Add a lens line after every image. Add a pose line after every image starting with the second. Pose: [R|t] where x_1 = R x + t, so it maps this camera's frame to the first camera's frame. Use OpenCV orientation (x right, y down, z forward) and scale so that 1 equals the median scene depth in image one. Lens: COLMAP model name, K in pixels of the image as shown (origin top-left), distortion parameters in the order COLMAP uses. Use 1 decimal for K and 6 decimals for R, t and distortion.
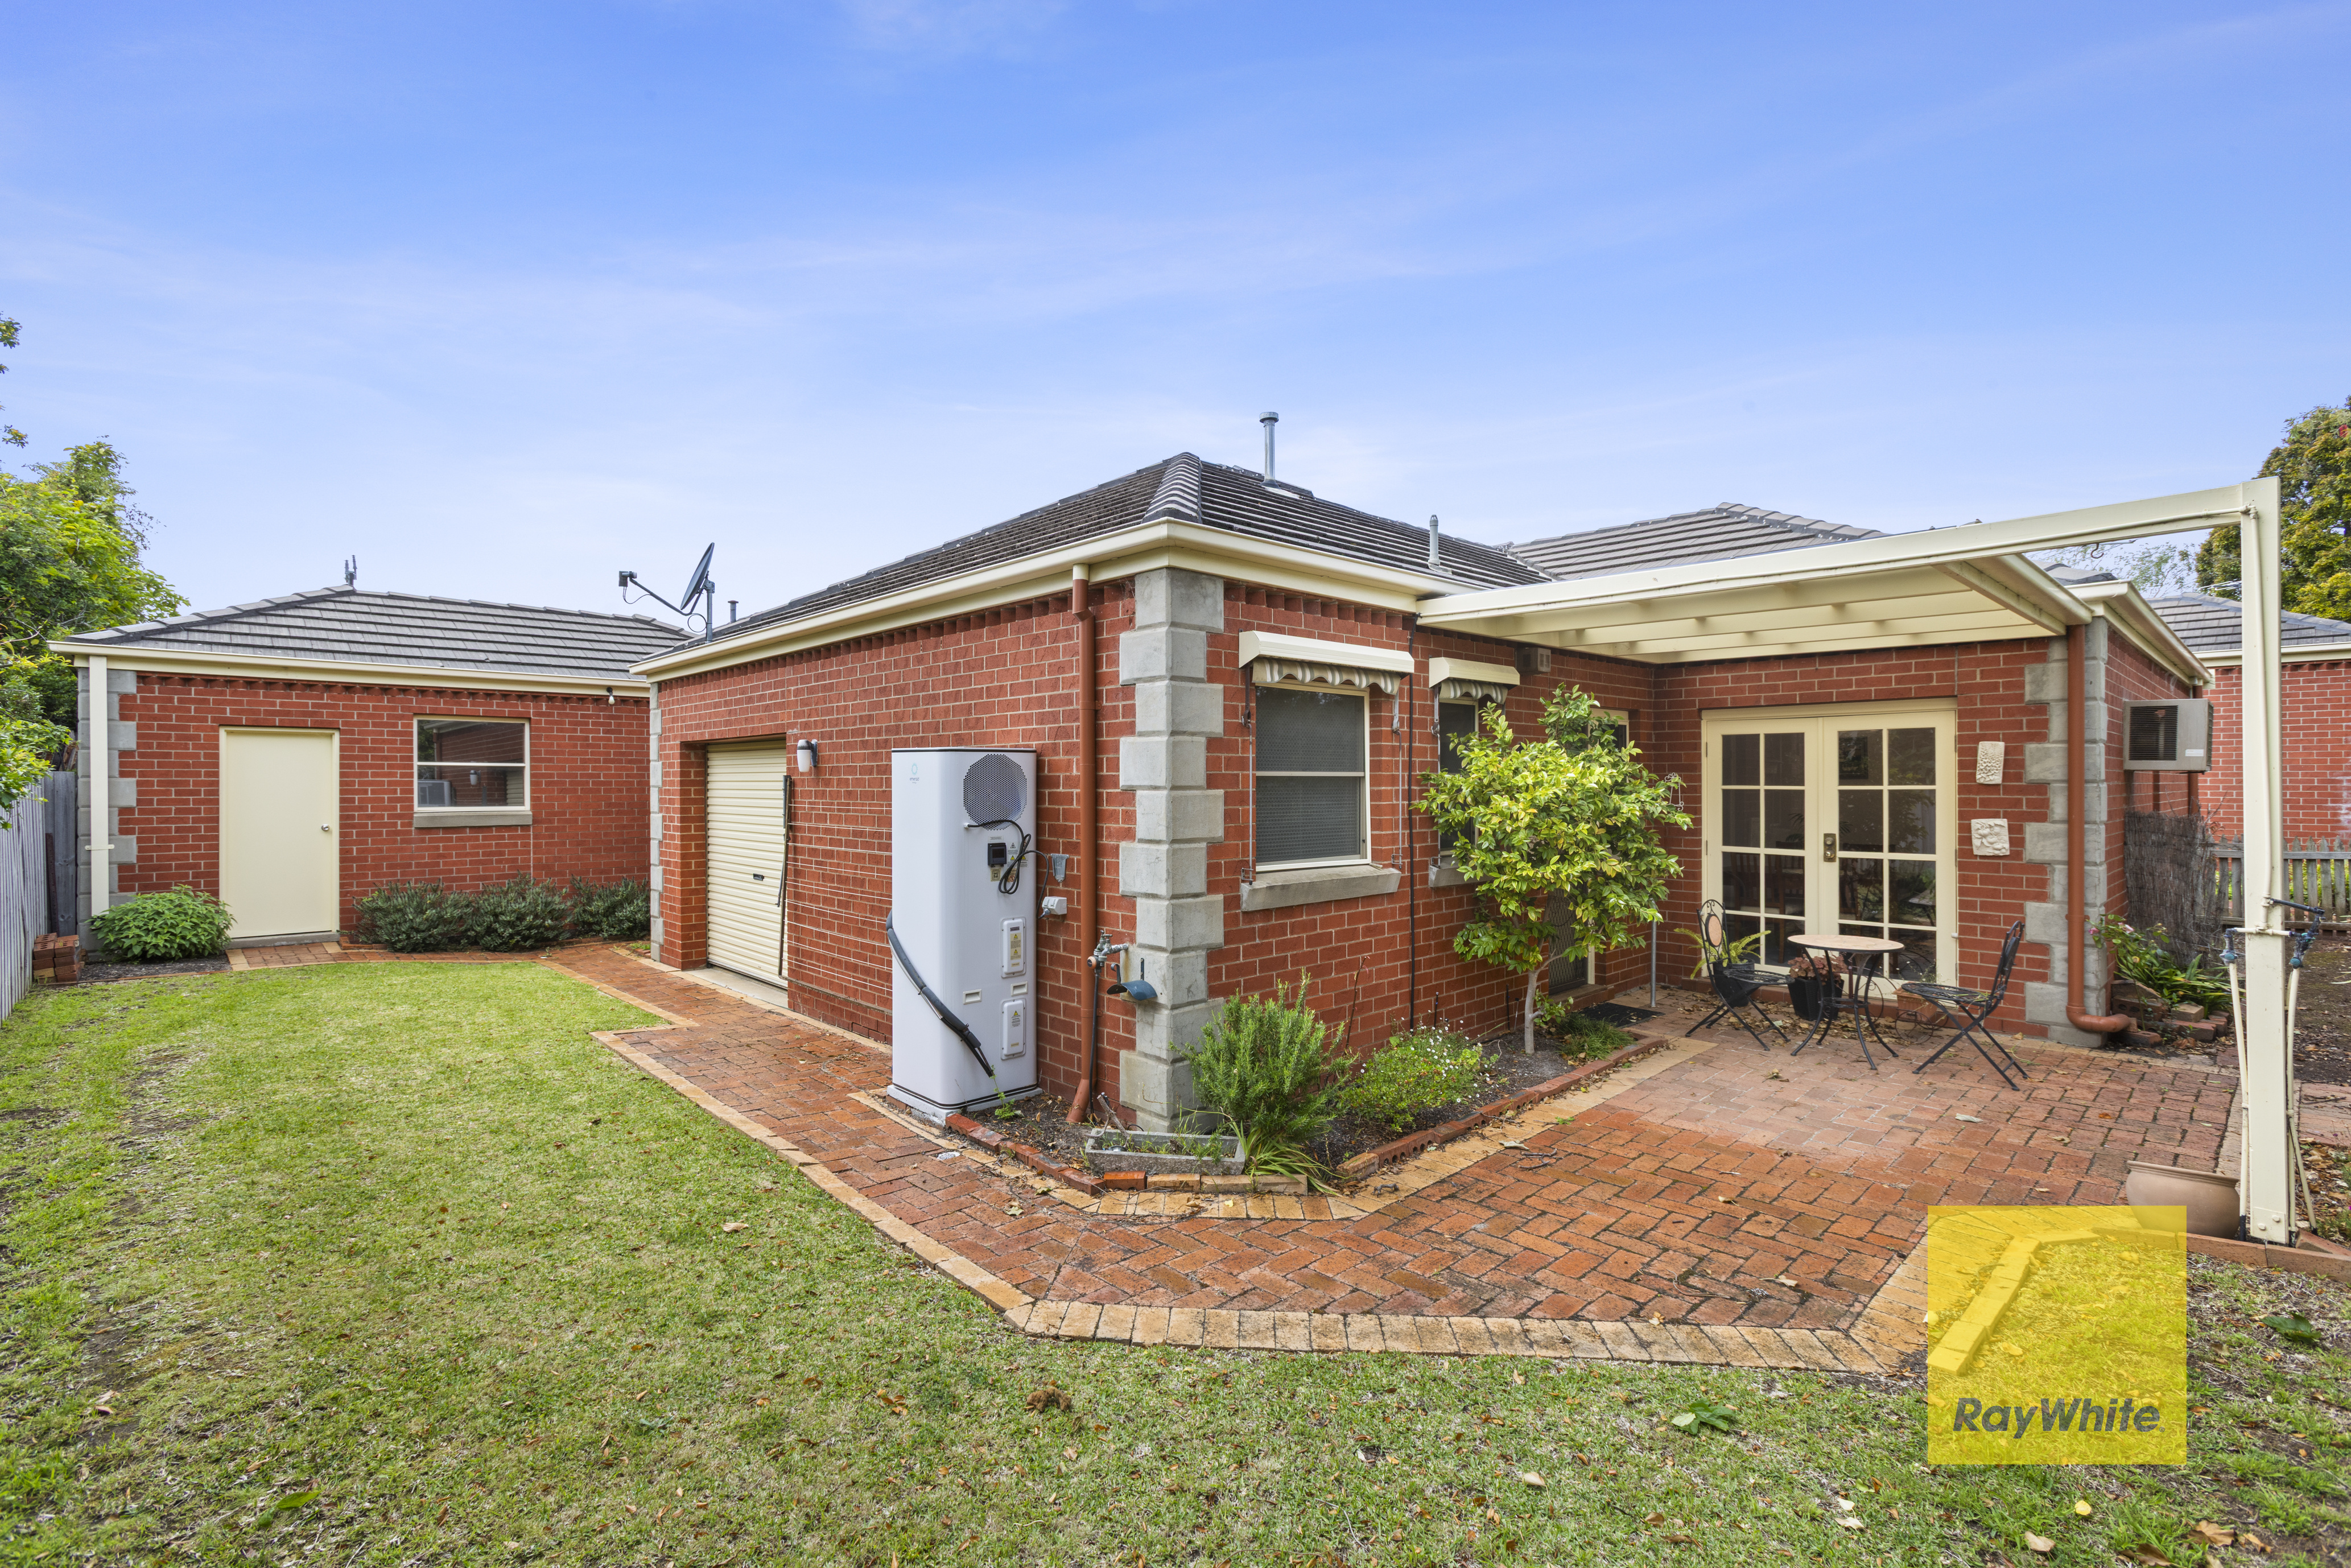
lens RADIAL K [[1046.2, 0, 1178.5], [0, 1046.2, 775.2], [0, 0, 1]] dist [-0.011013, 0.008229]
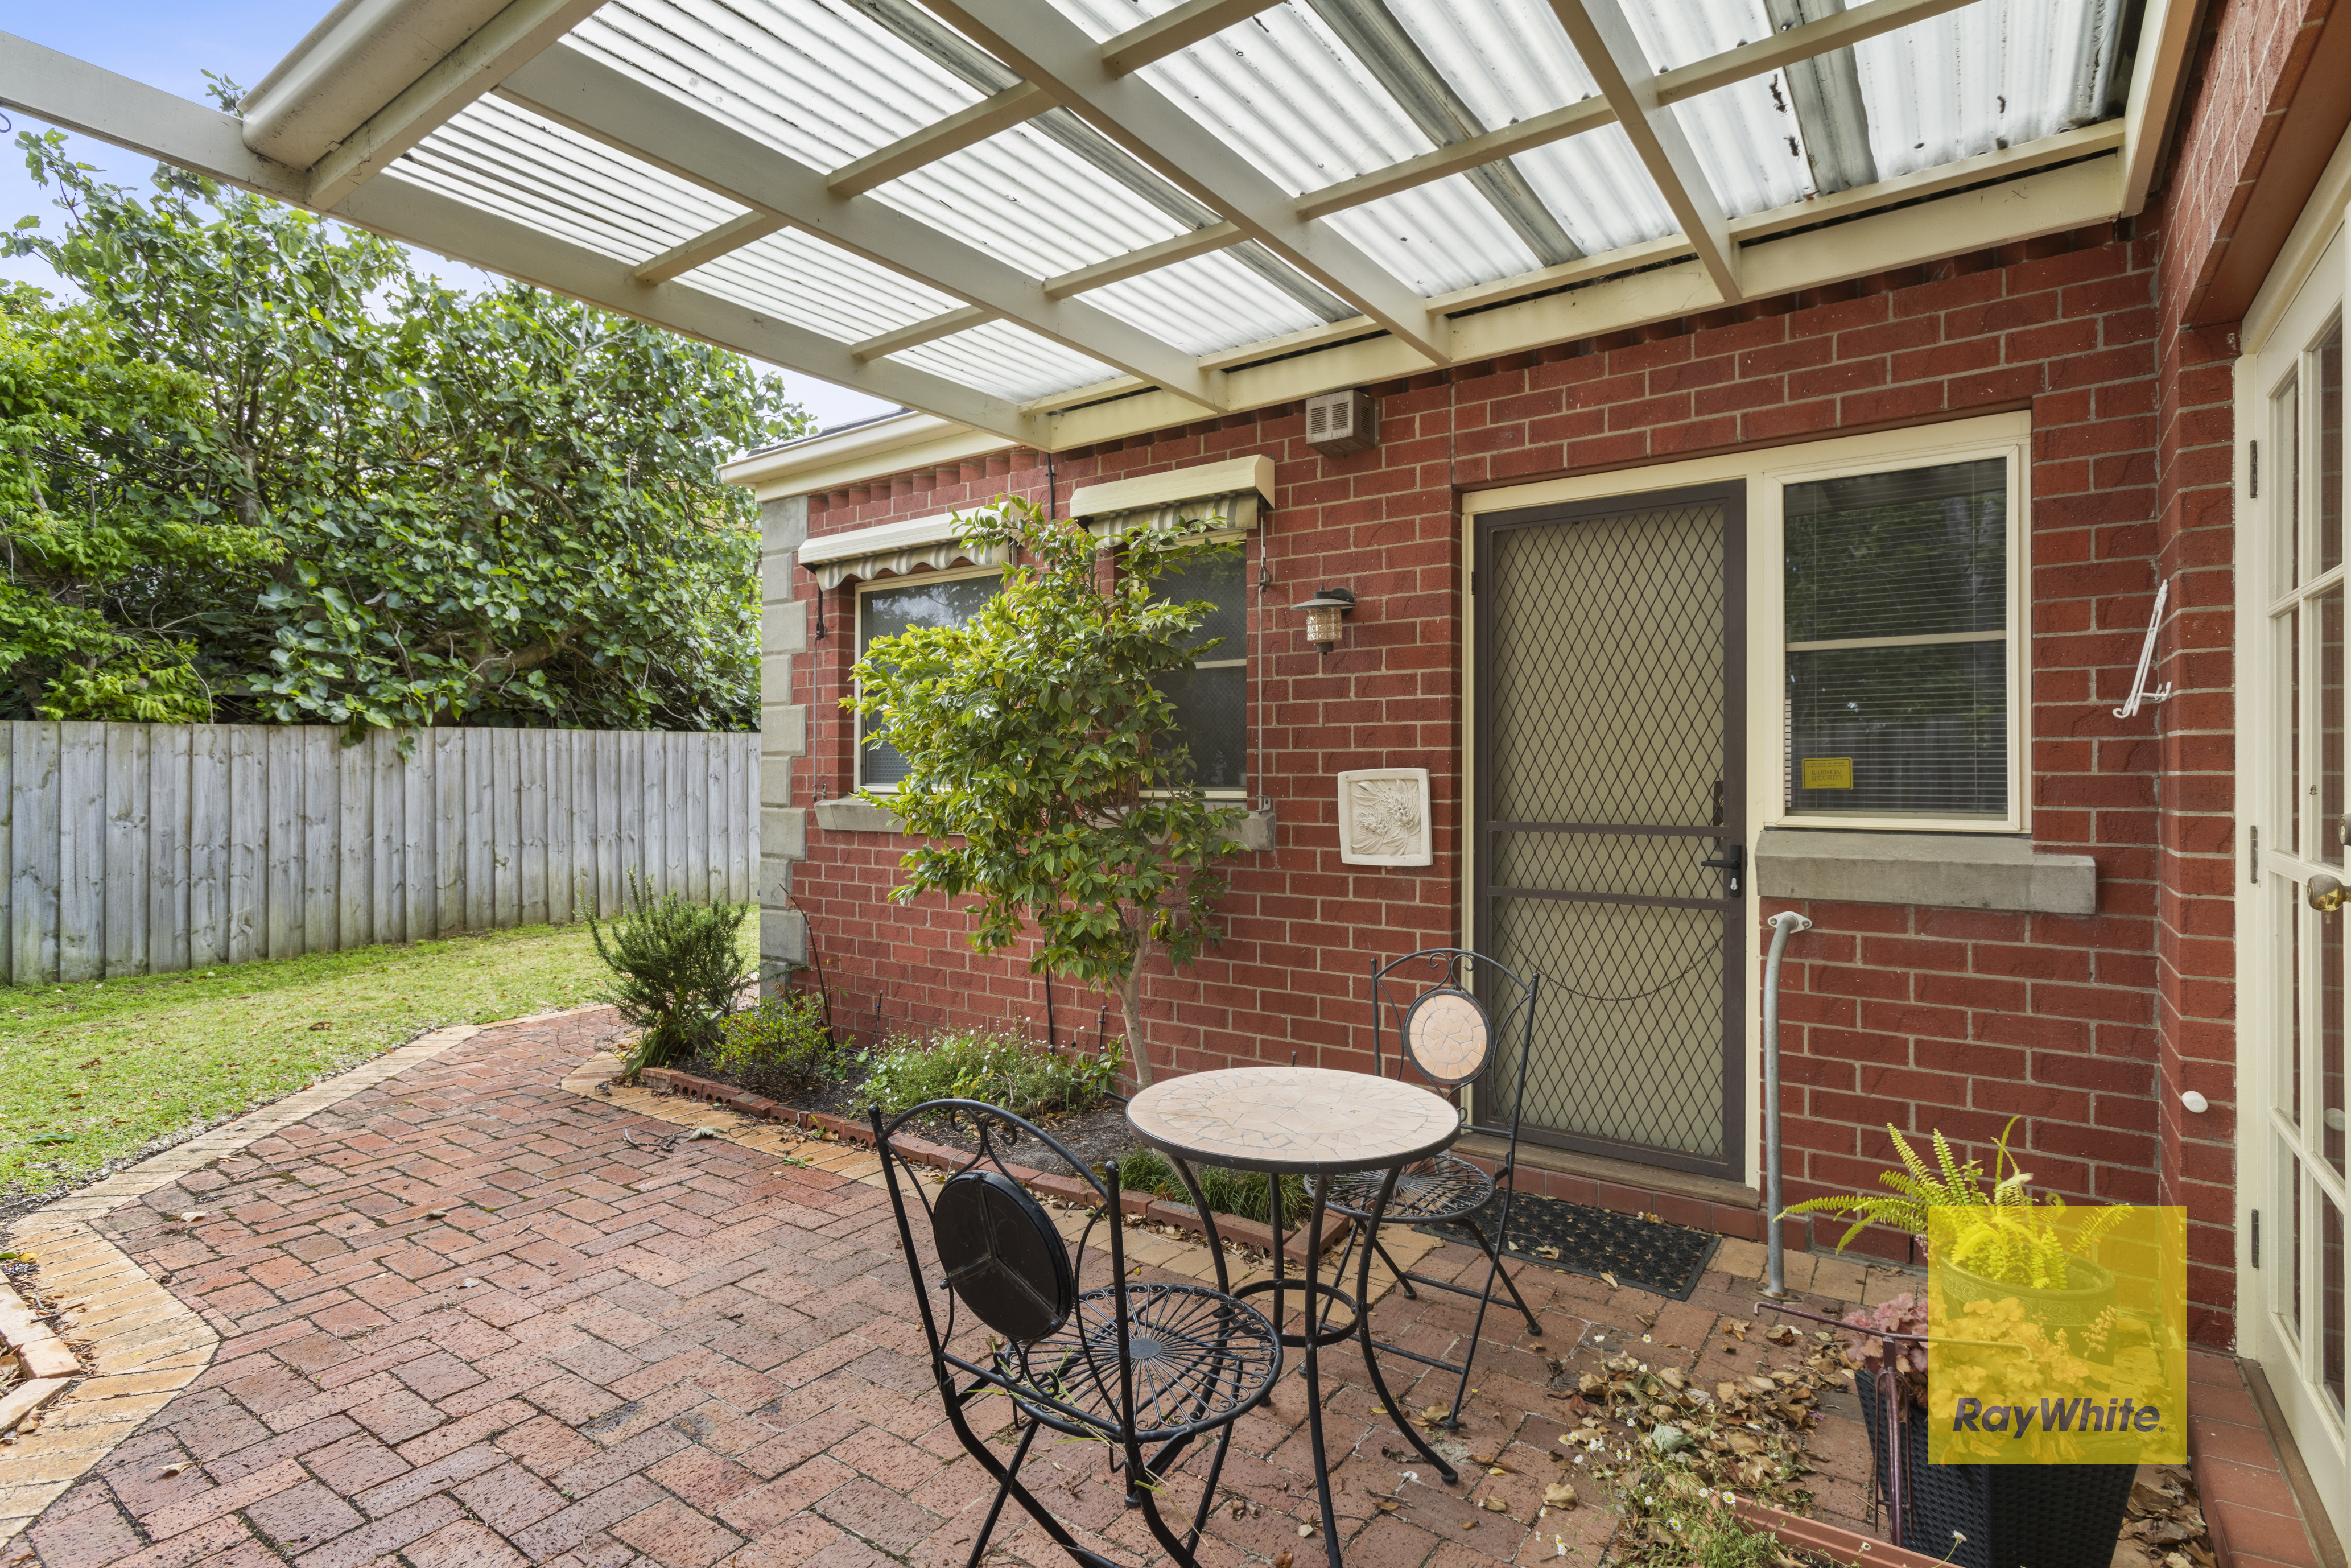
lens RADIAL K [[1153.2, 0, 1177.3], [0, 1153.2, 769.4], [0, 0, 1]] dist [0.000289, 0.000455]
pose [[0.204439, -0.001386, -0.978878, 1.209751], [0.000965, 0.999999, -0.001215, 0.078739], [0.978879, -0.000696, 0.204440, 1.135383]]
